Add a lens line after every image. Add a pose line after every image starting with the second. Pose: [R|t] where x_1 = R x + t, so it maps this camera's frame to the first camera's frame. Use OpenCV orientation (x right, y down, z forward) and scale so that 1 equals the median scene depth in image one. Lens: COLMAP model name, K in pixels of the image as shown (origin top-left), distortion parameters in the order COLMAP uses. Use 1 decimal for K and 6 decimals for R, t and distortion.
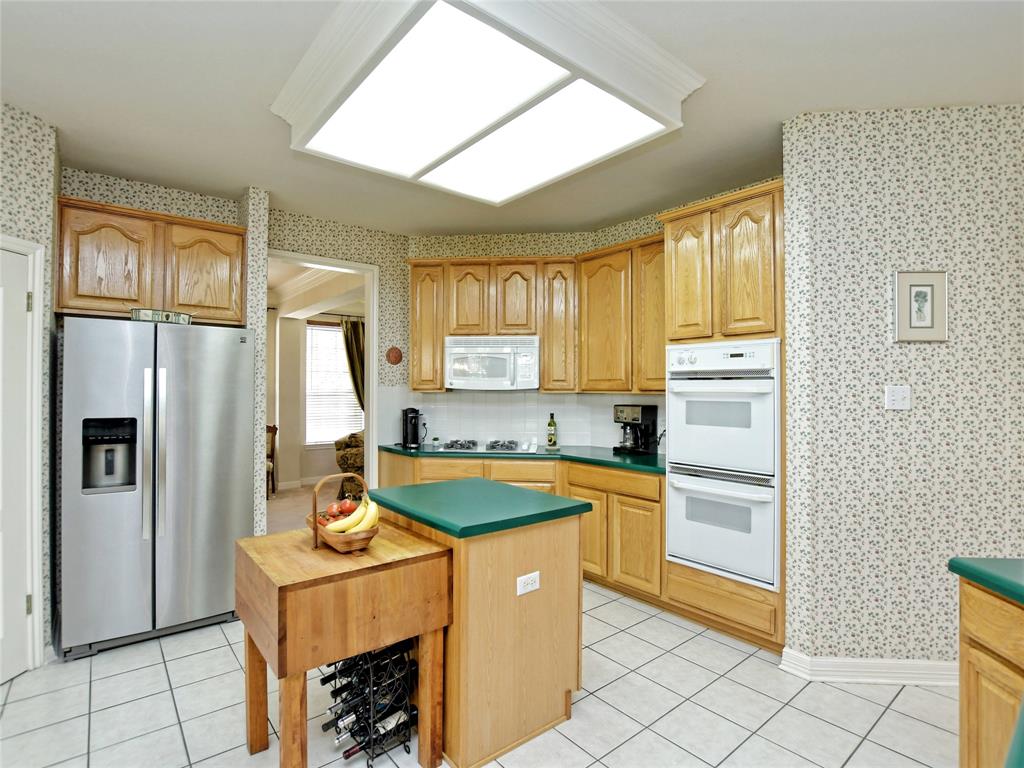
lens RADIAL K [[512.5, 0, 504.9], [0, 512.5, 385.2], [0, 0, 1]] dist [-0.022366, 0.000468]
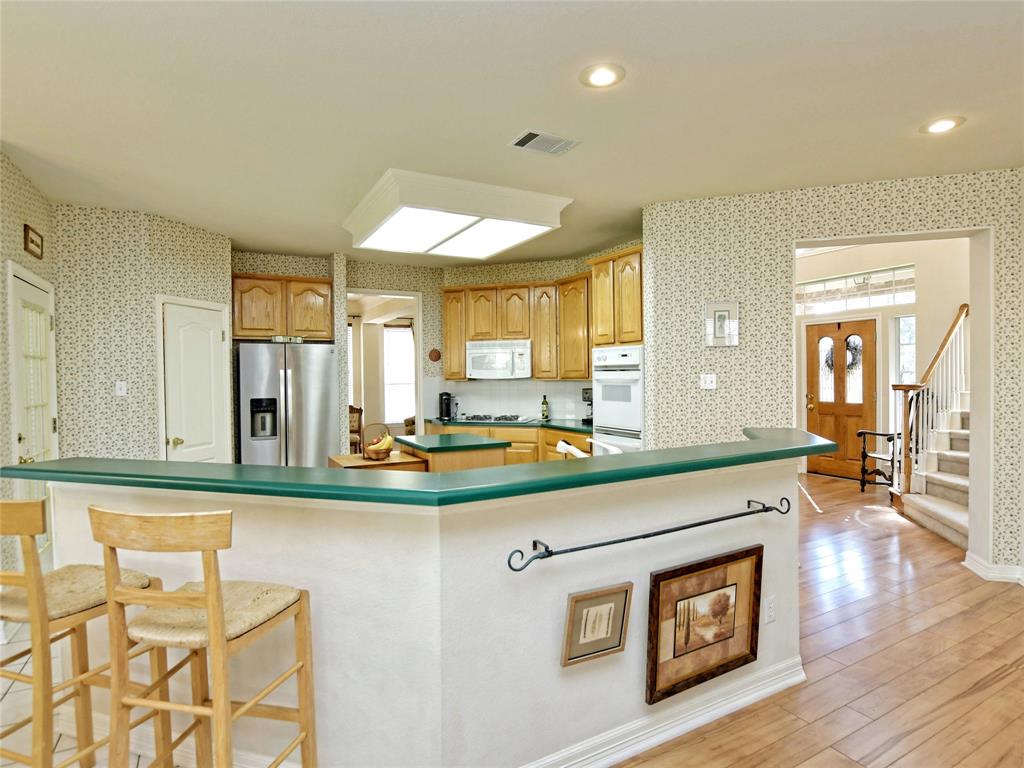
lens RADIAL K [[547.2, 0, 503.5], [0, 547.2, 386.0], [0, 0, 1]] dist [-0.024709, 0.000645]
pose [[0.981388, -0.010838, -0.191728, 0.332539], [0.016073, 0.999539, 0.025772, -0.011684], [0.191360, -0.028374, 0.981110, -0.569860]]
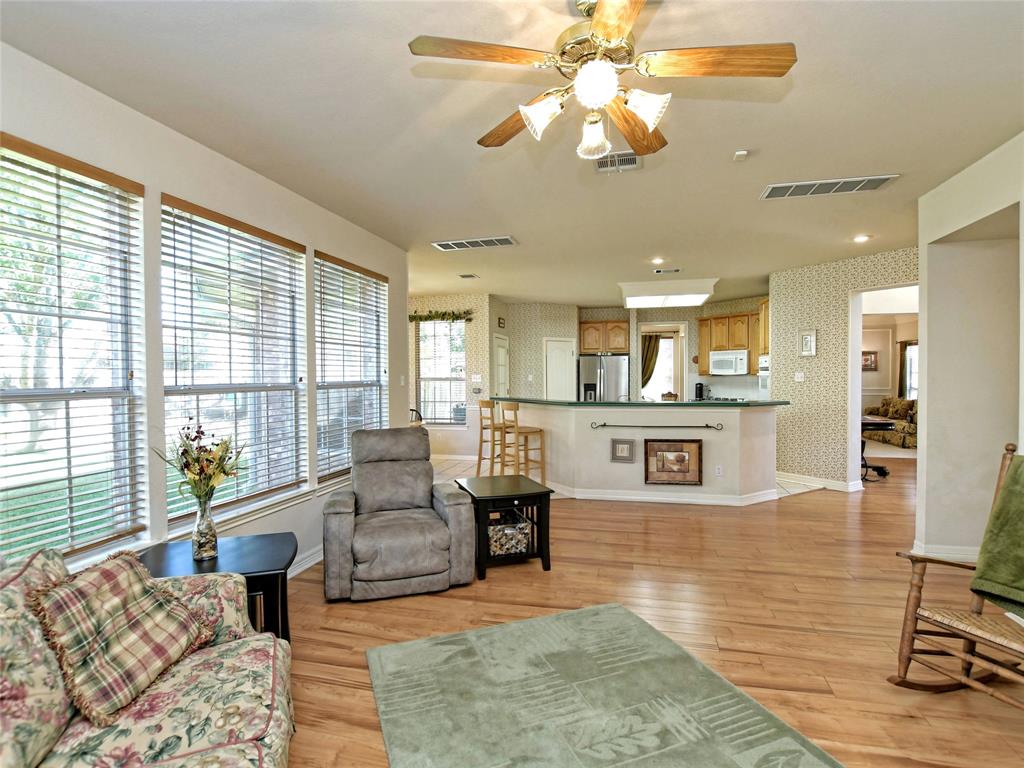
lens RADIAL K [[516.2, 0, 505.7], [0, 516.2, 385.5], [0, 0, 1]] dist [-0.033185, -0.001435]
pose [[0.594768, 0.009246, -0.803844, 1.424500], [0.015850, 0.999605, 0.023226, -0.013492], [0.803741, -0.026555, 0.594387, -1.309430]]
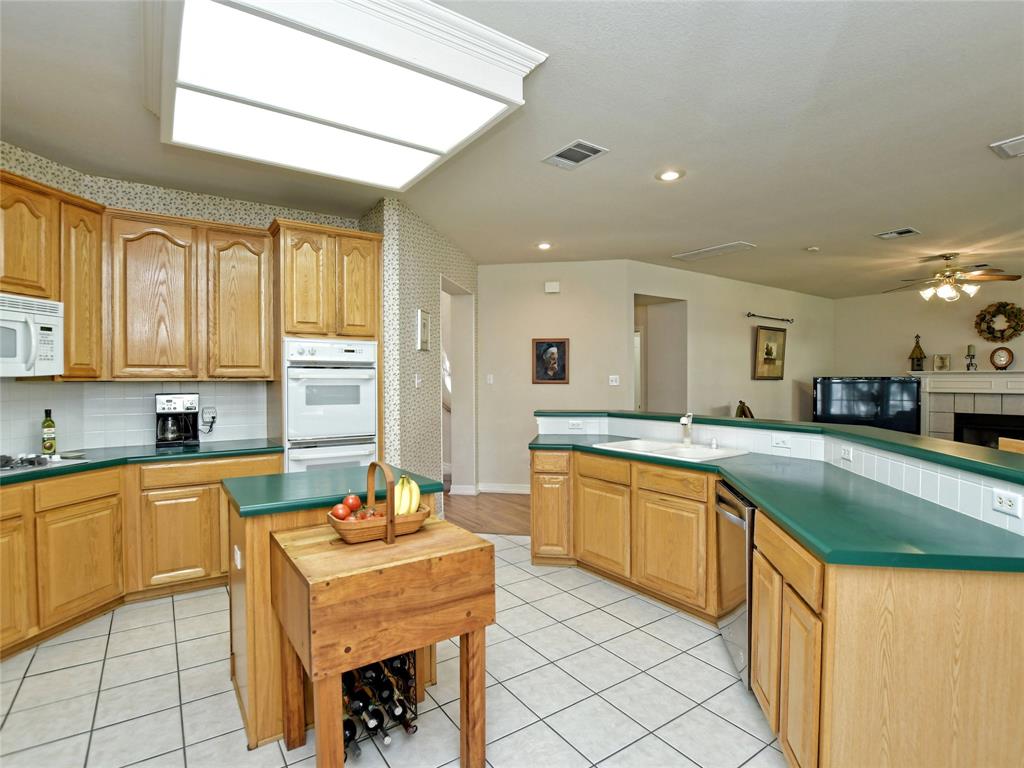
lens RADIAL K [[512.5, 0, 504.9], [0, 512.5, 385.2], [0, 0, 1]] dist [-0.022366, 0.000468]
pose [[0.090726, -0.014020, 0.995777, -0.692243], [-0.007726, 0.999861, 0.014782, 0.007010], [-0.995846, -0.009034, 0.090605, 0.377883]]
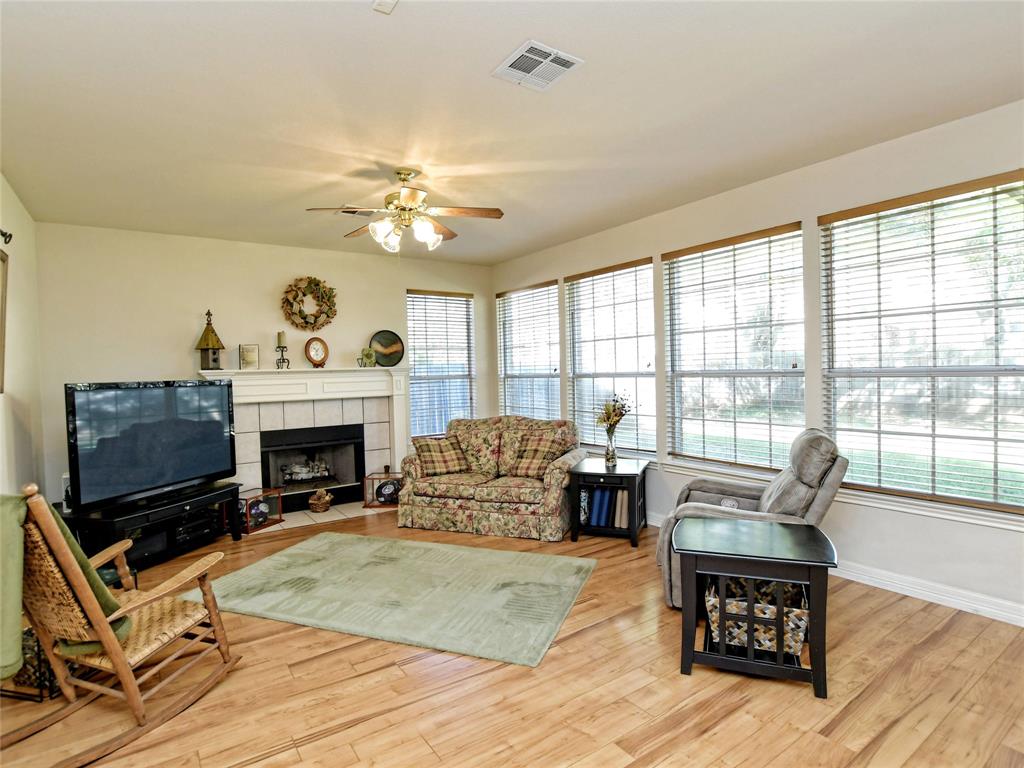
lens RADIAL K [[516.2, 0, 505.7], [0, 516.2, 385.5], [0, 0, 1]] dist [-0.033185, -0.001435]
pose [[-0.997007, 0.018689, 0.075015, 0.790454], [0.020358, 0.999561, 0.021547, -0.007391], [-0.074580, 0.023010, -0.996950, 0.088019]]
